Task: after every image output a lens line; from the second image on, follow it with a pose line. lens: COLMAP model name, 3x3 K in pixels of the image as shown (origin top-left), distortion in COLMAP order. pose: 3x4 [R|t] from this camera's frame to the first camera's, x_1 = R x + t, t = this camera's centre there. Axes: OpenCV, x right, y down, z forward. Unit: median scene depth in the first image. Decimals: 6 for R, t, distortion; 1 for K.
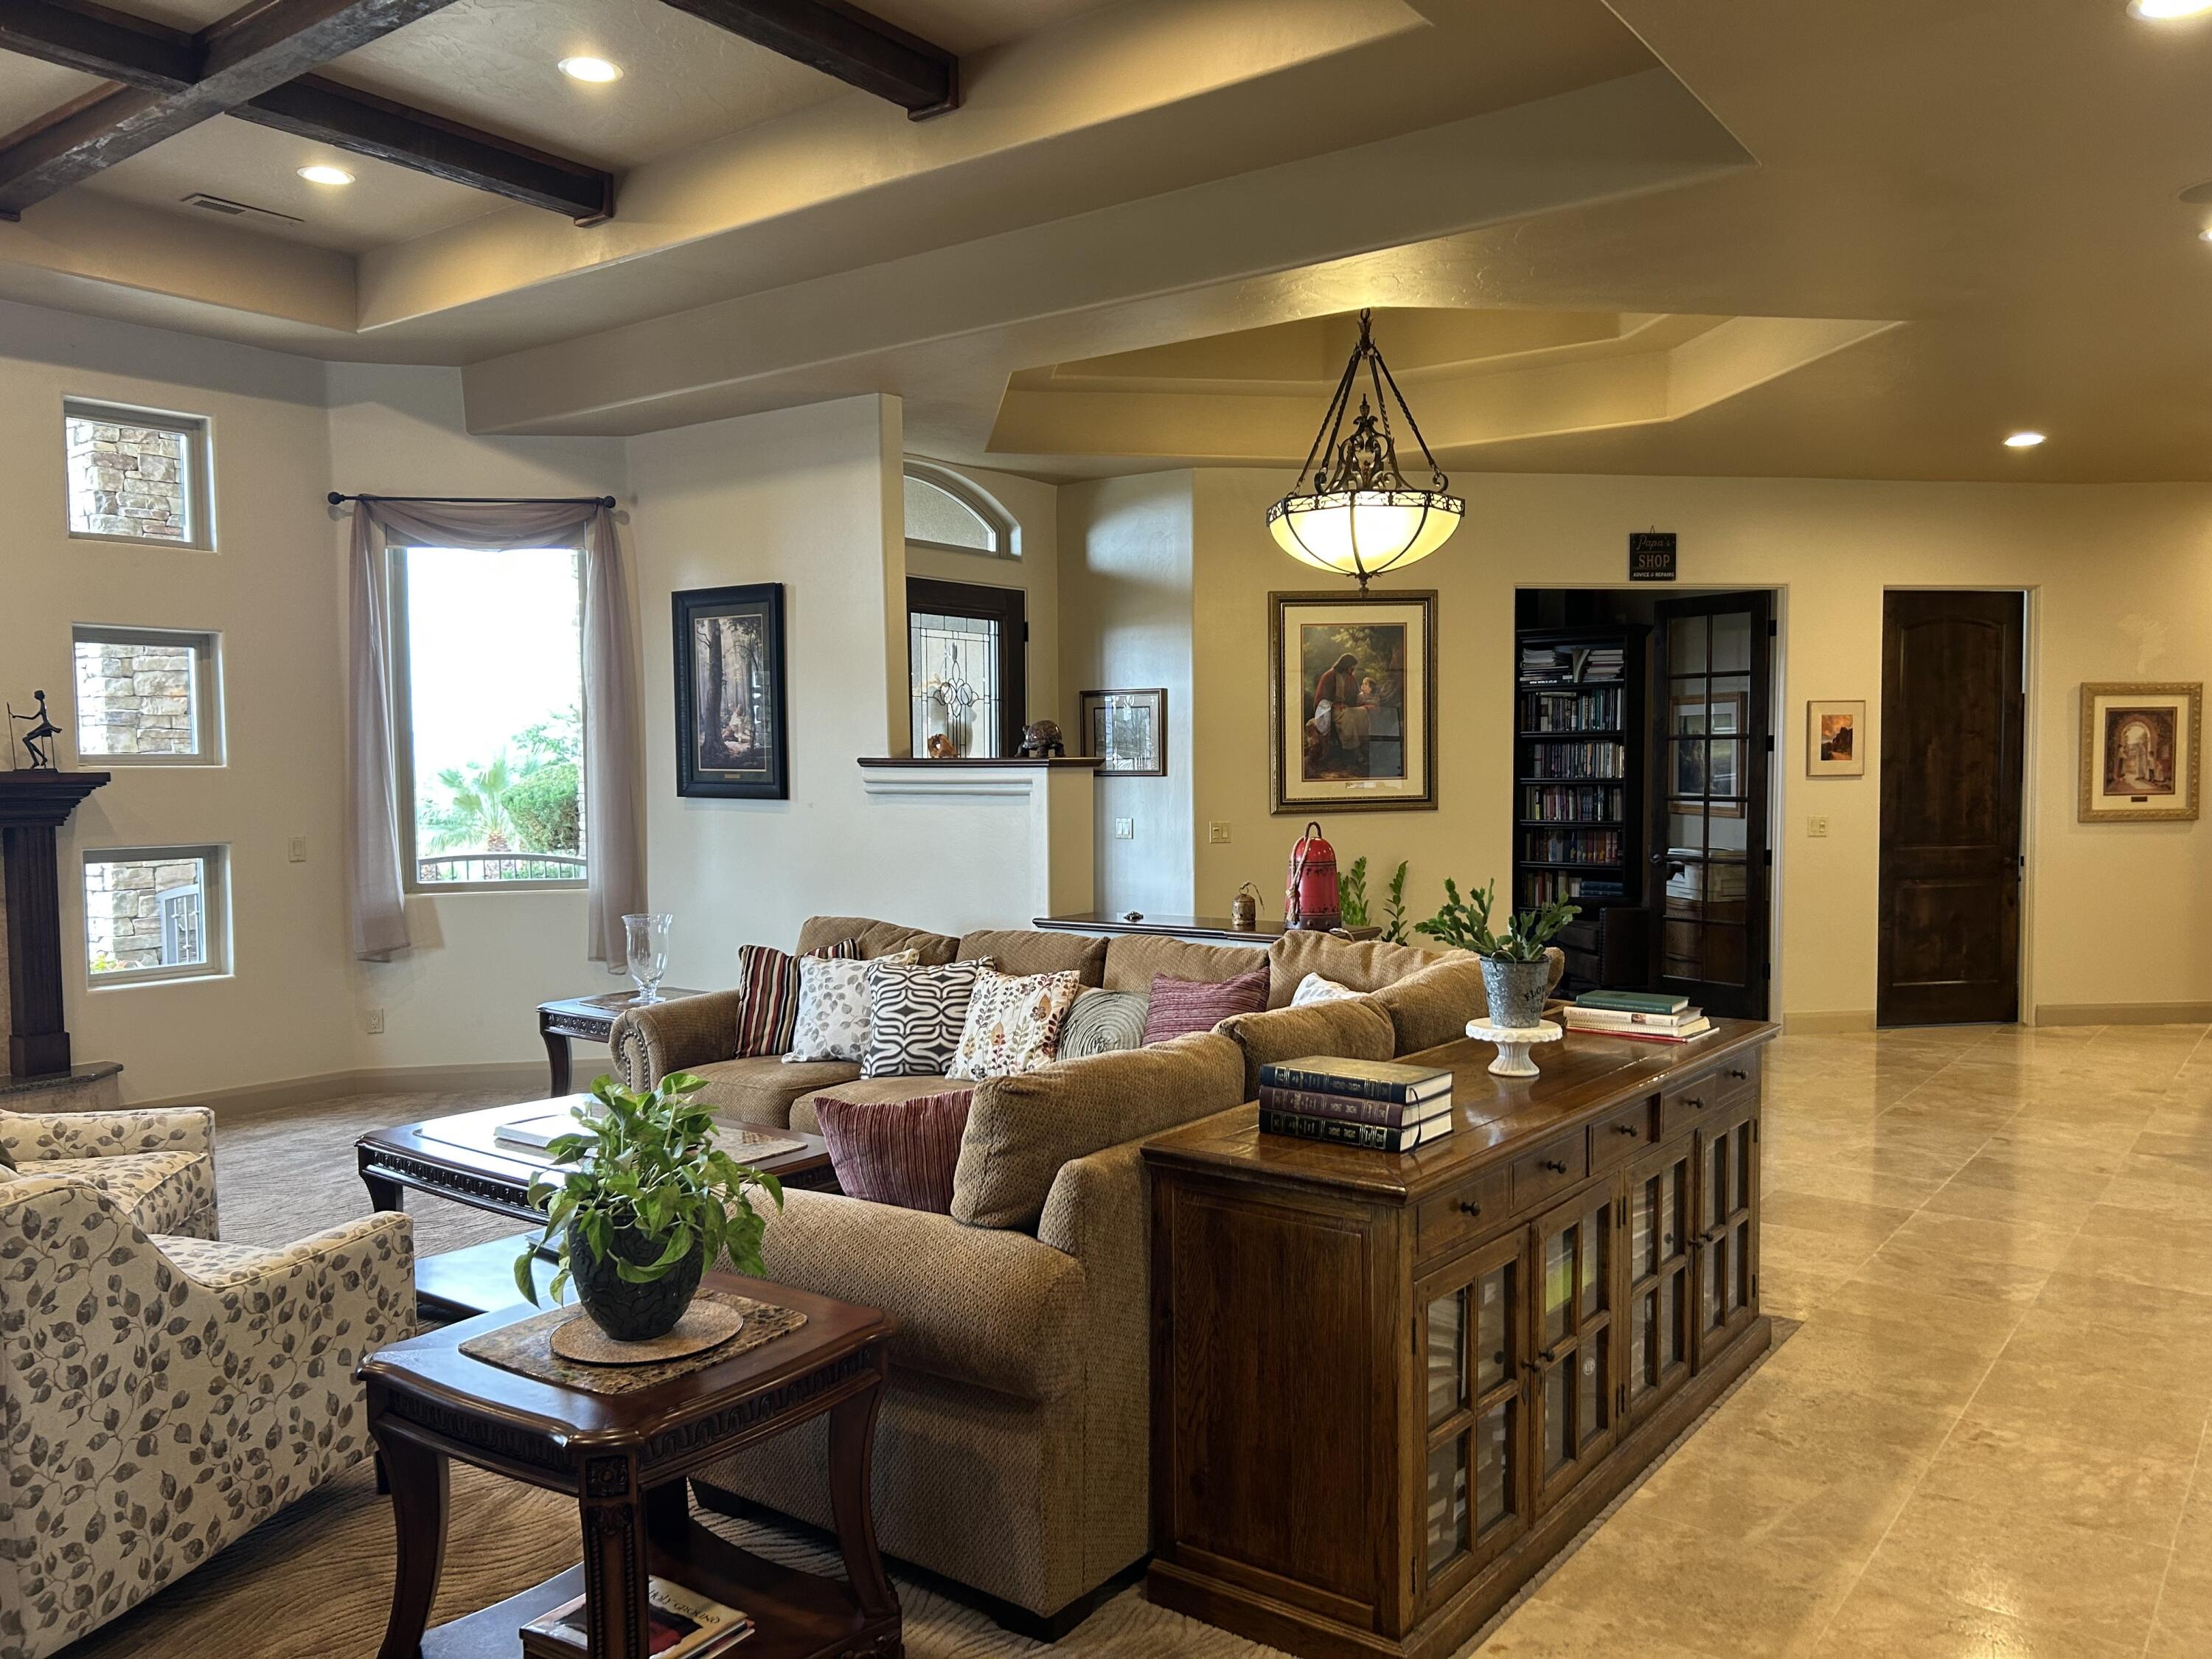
lens RADIAL K [[1642.7, 0, 1106.7], [0, 1642.7, 853.6], [0, 0, 1]] dist [0.035486, -0.045822]
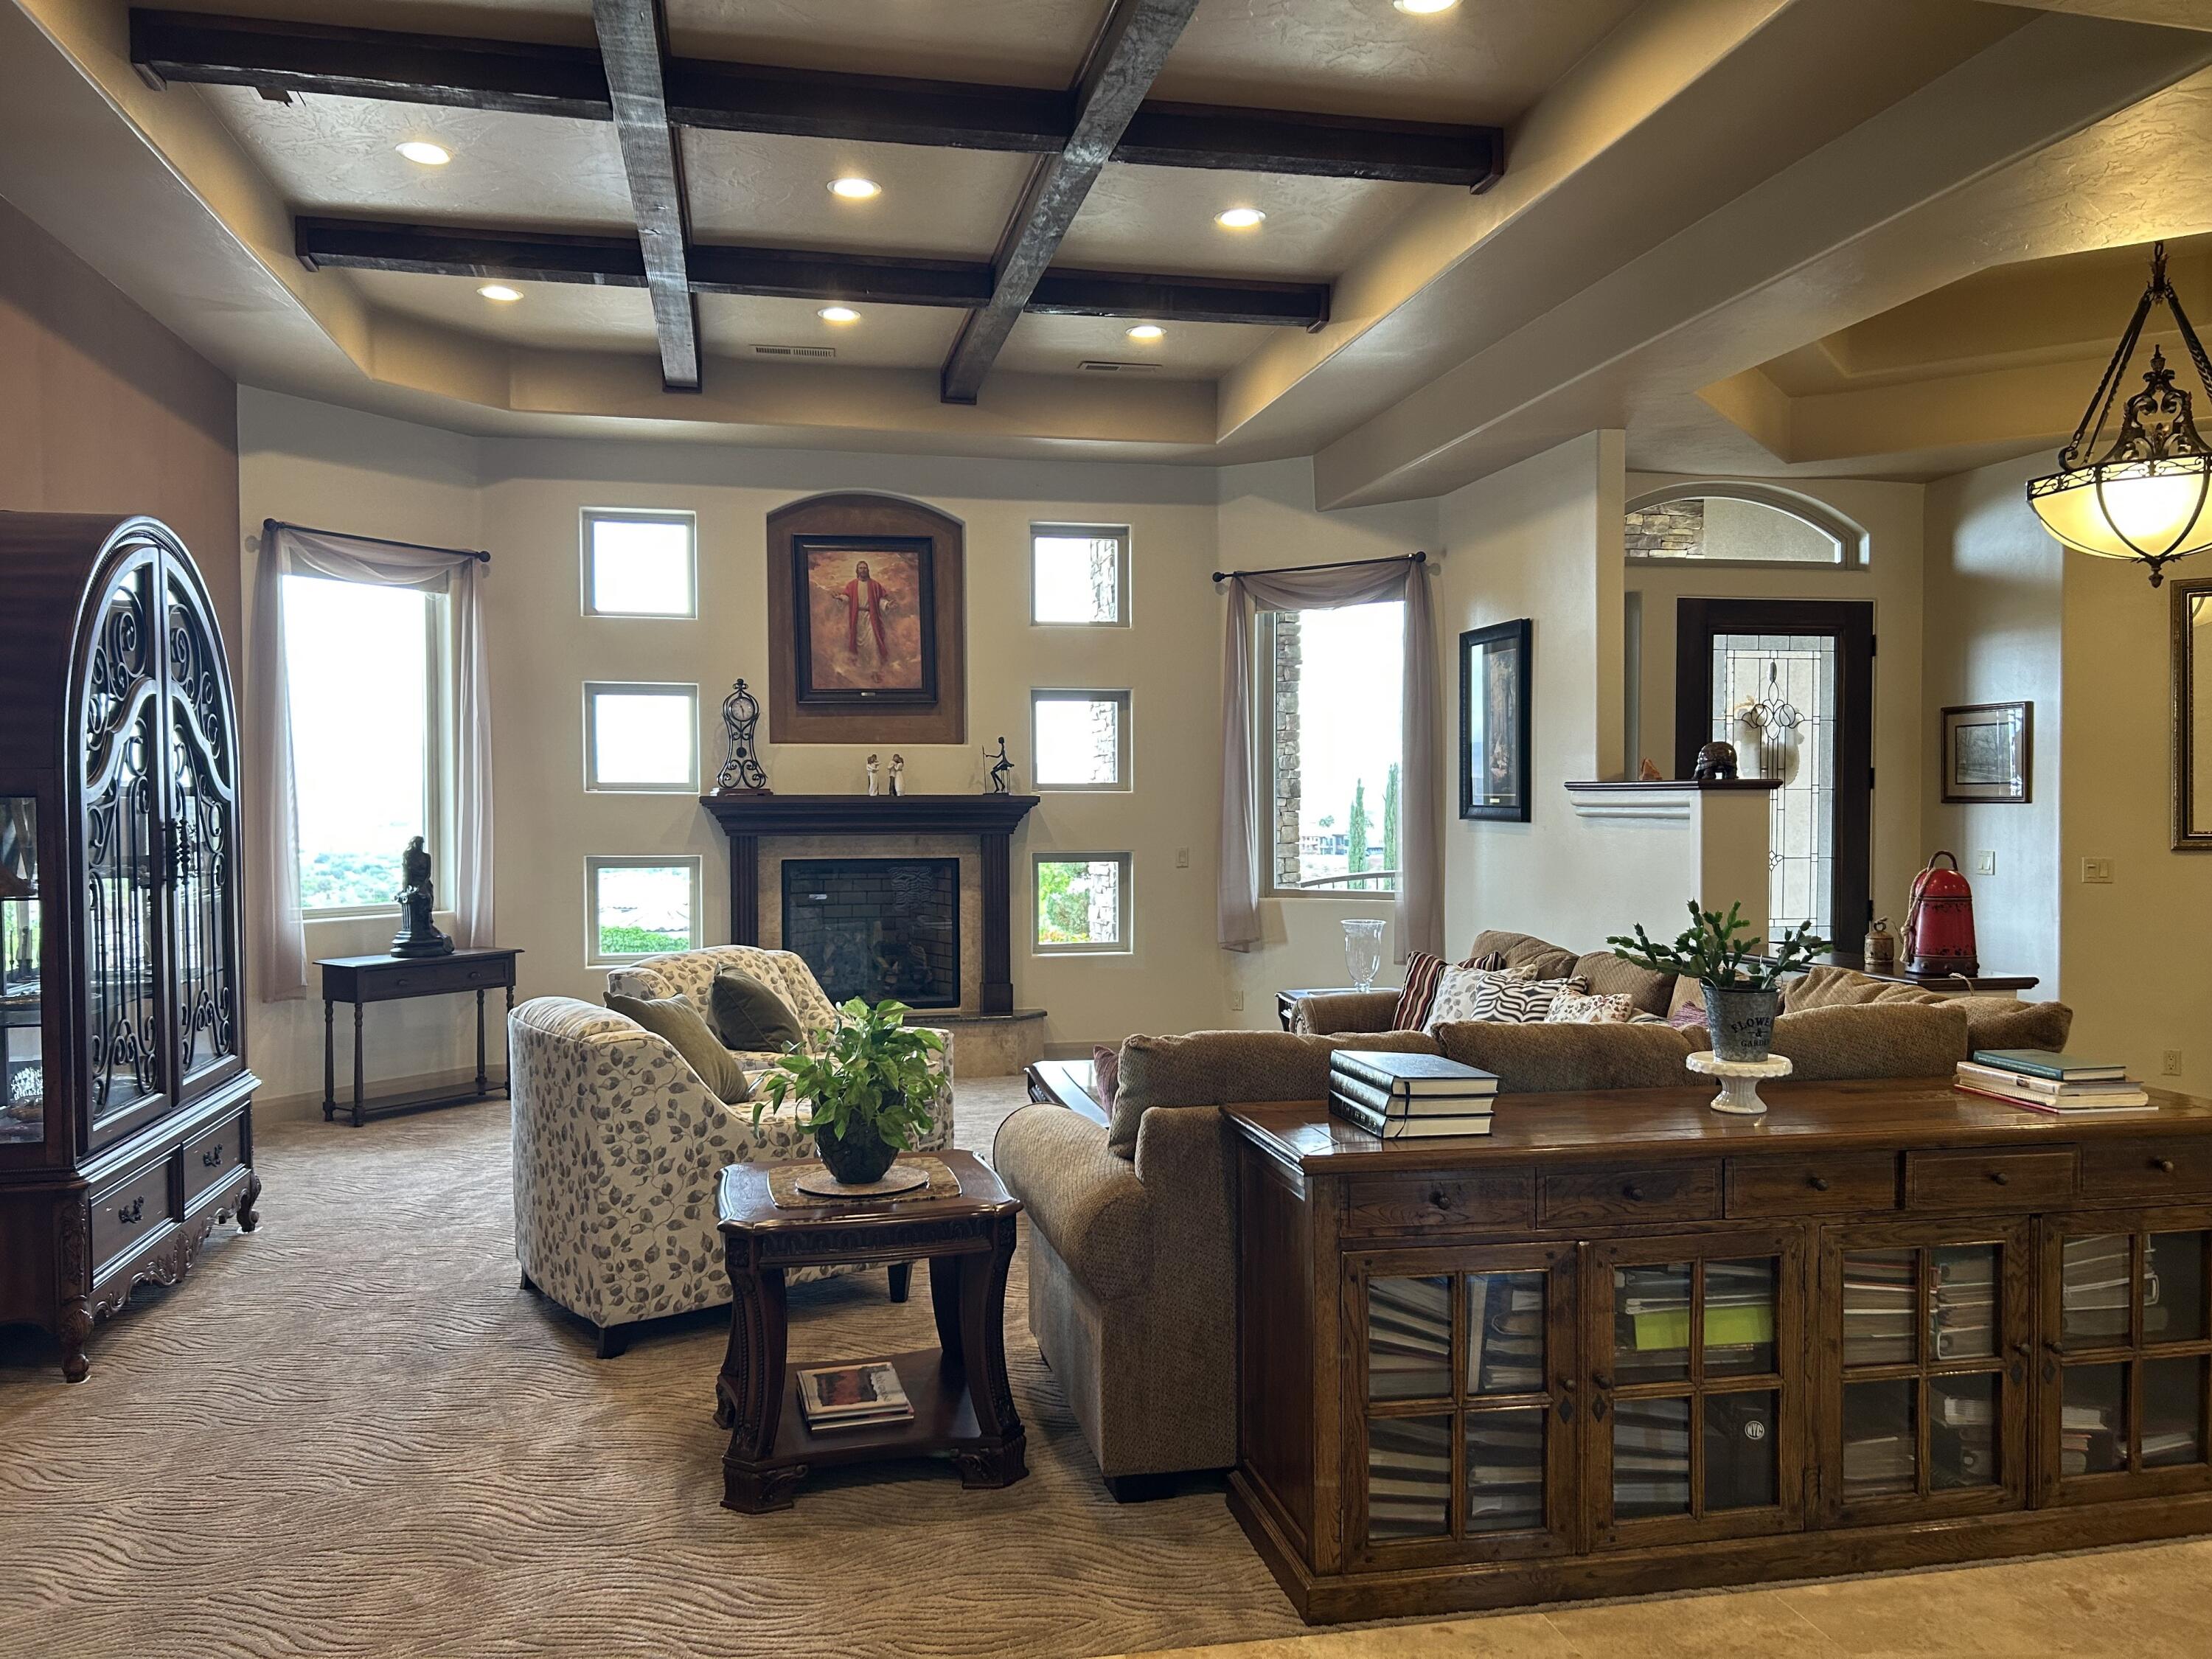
lens RADIAL K [[1636.7, 0, 1108.2], [0, 1636.7, 838.0], [0, 0, 1]] dist [0.097937, -0.154538]
pose [[0.748727, 0.018657, -0.662616, 0.331727], [-0.037948, 0.999171, -0.014746, 0.003585], [0.661791, 0.036185, 0.748814, 0.029310]]
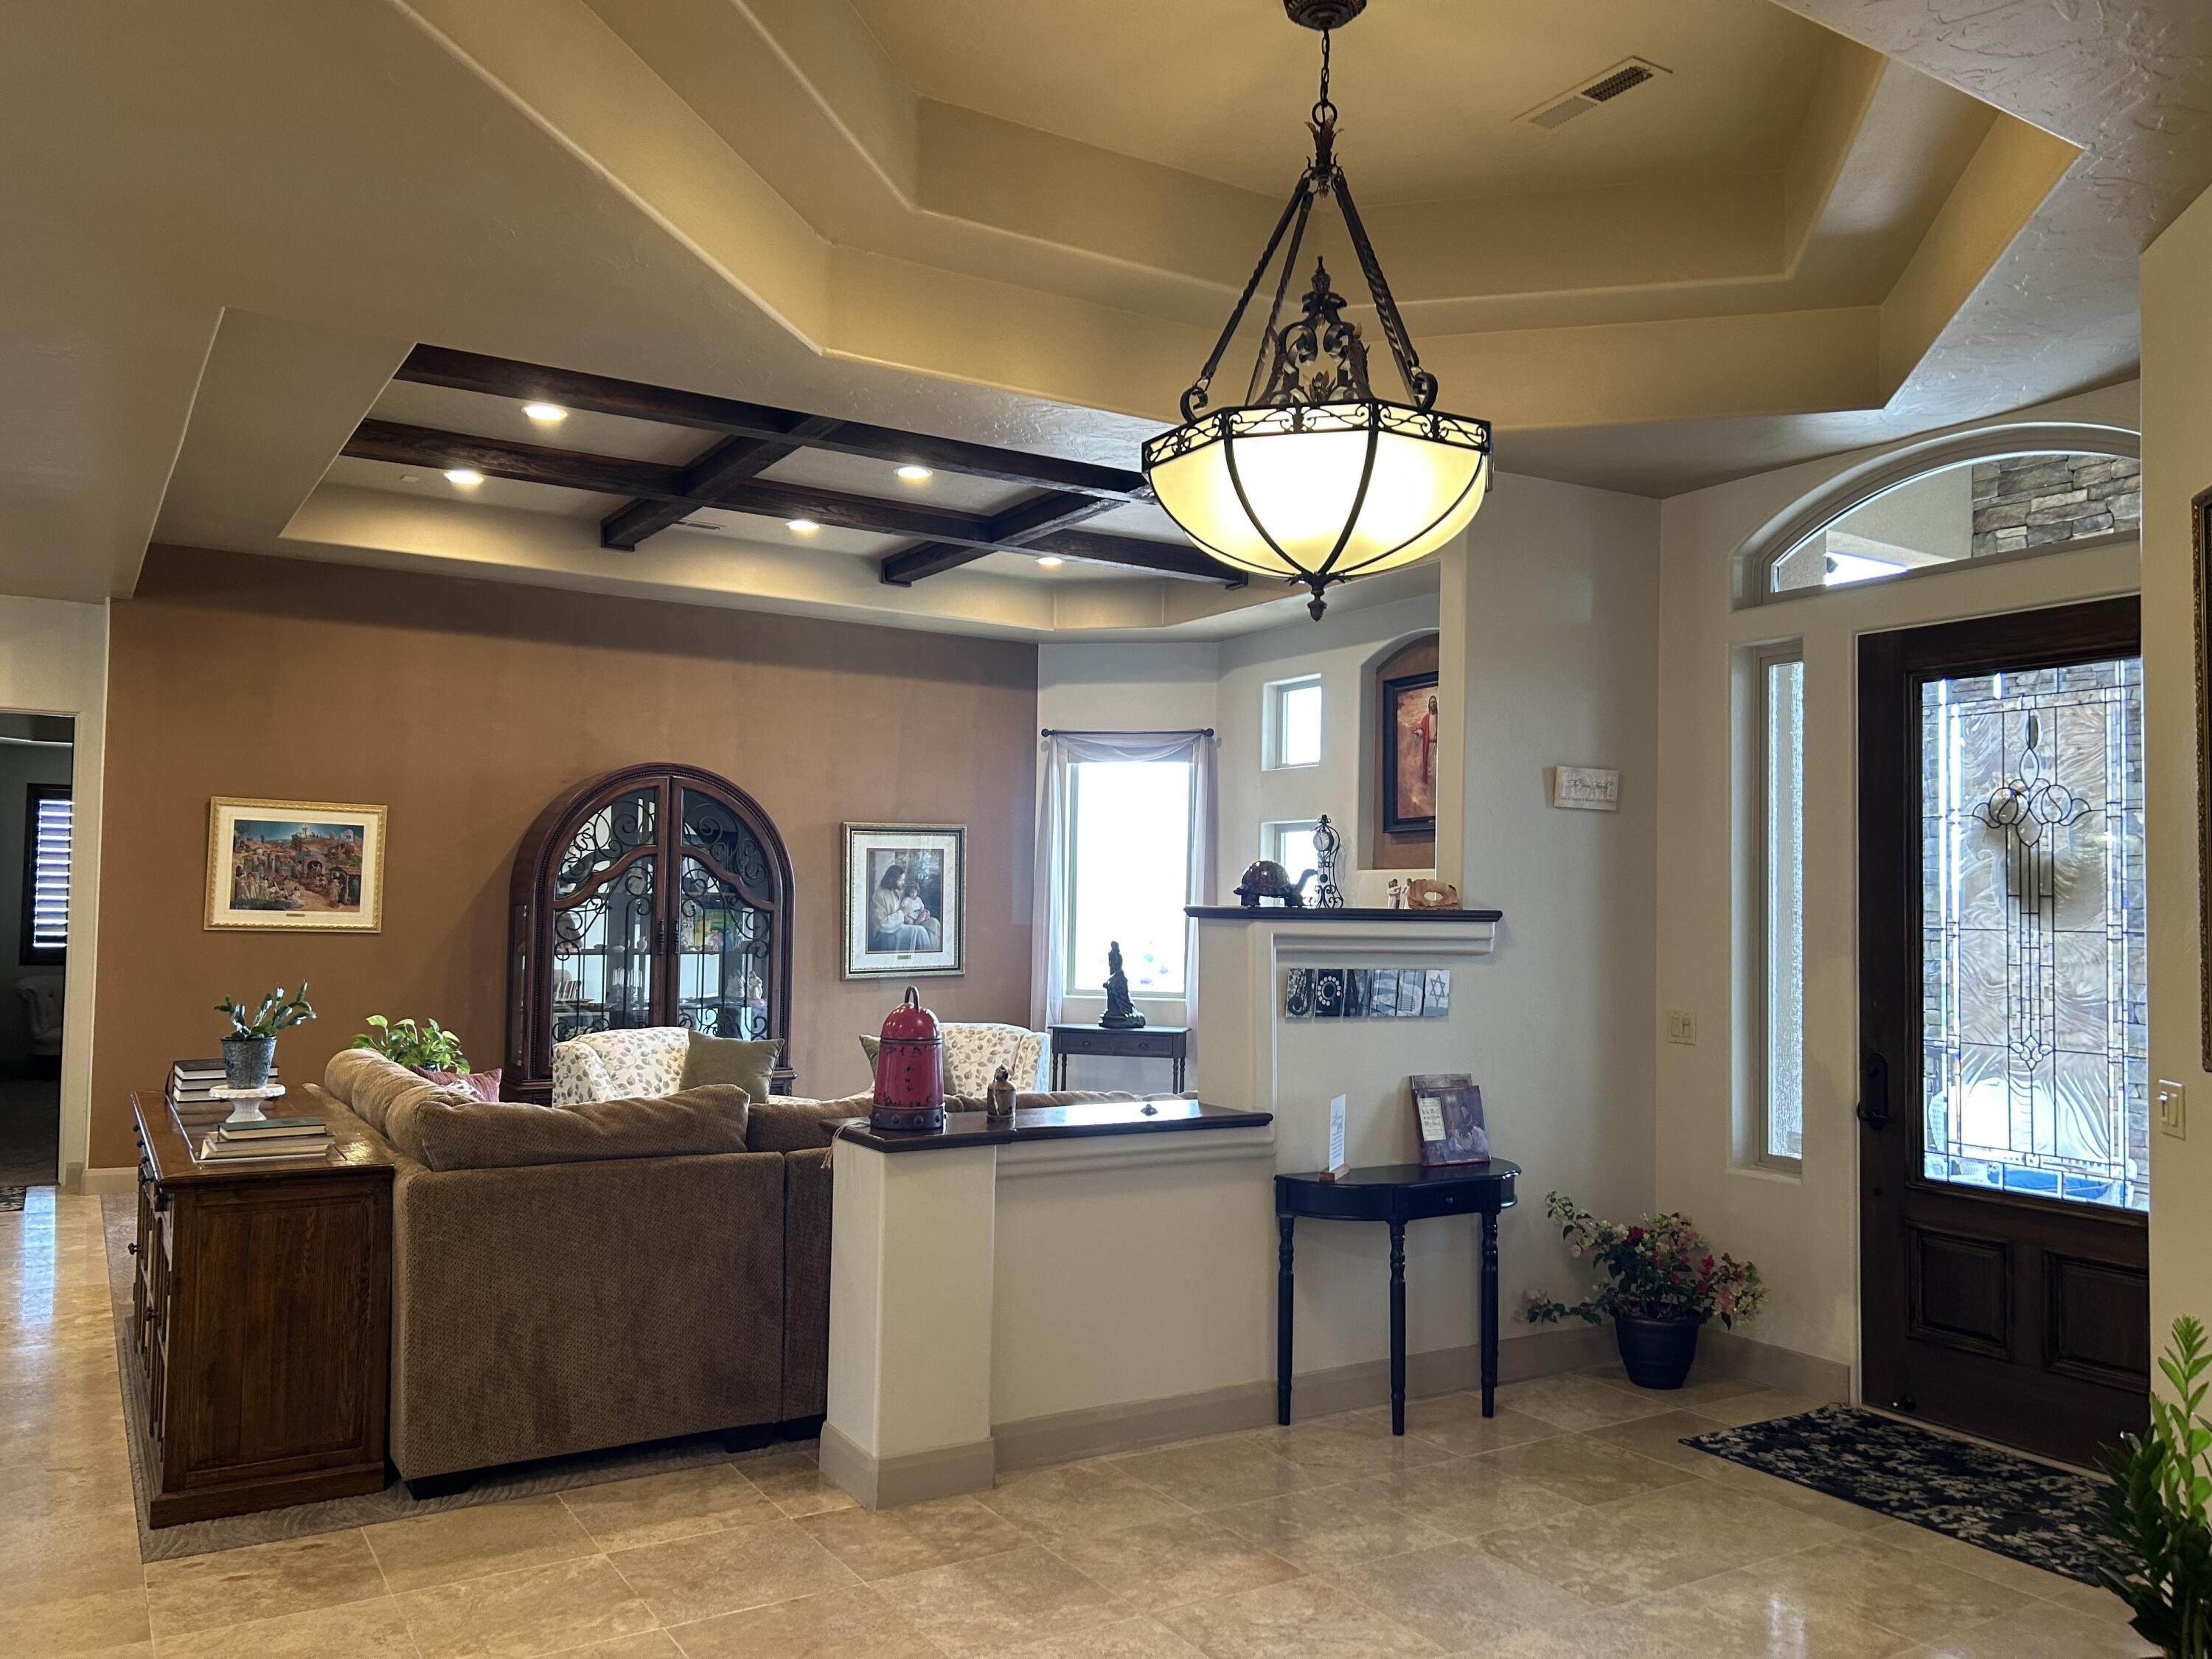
lens RADIAL K [[1636.7, 0, 1108.2], [0, 1636.7, 838.0], [0, 0, 1]] dist [0.097937, -0.154538]
pose [[-0.357643, -0.038546, -0.933062, 0.719164], [-0.065060, 0.997749, -0.016281, -0.073639], [0.931589, 0.054883, -0.359346, 1.190860]]
